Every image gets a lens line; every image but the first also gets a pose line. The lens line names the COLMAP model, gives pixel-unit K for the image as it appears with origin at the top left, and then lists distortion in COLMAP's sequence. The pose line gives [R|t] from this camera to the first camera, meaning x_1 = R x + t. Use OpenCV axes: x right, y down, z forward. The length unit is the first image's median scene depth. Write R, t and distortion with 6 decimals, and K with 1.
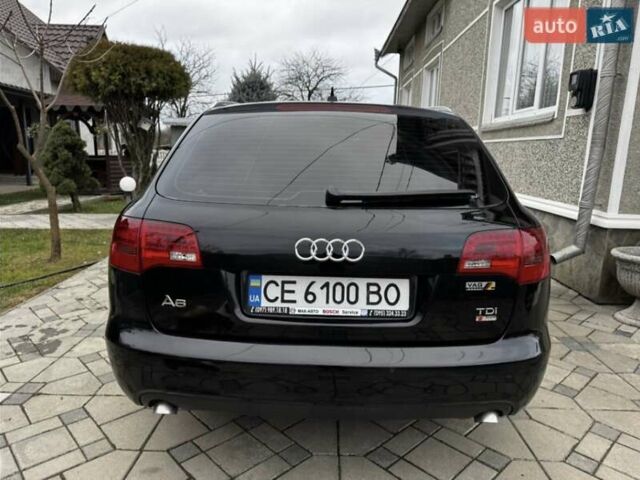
lens RADIAL K [[447.2, 0, 320.0], [0, 447.2, 240.0], [0, 0, 1]] dist [0.129264, -0.227699]
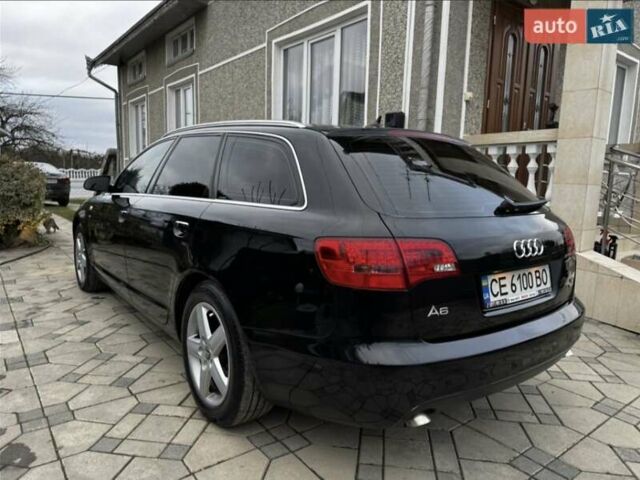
lens RADIAL K [[454.9, 0, 320.0], [0, 454.9, 240.0], [0, 0, 1]] dist [0.043676, -0.073056]
pose [[0.777994, -0.079801, 0.623183, -1.220267], [0.106422, 0.994306, -0.005533, -0.055108], [-0.619193, 0.070625, 0.782056, 0.326564]]
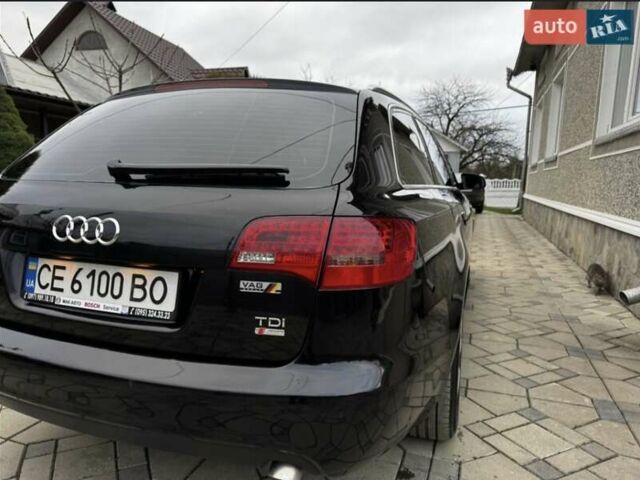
lens RADIAL K [[454.9, 0, 320.0], [0, 454.9, 240.0], [0, 0, 1]] dist [0.043676, -0.073056]
pose [[0.949857, 0.041682, -0.309894, 0.676826], [-0.062978, 0.996268, -0.059031, 0.062098], [0.306277, 0.075587, 0.948937, 0.312891]]
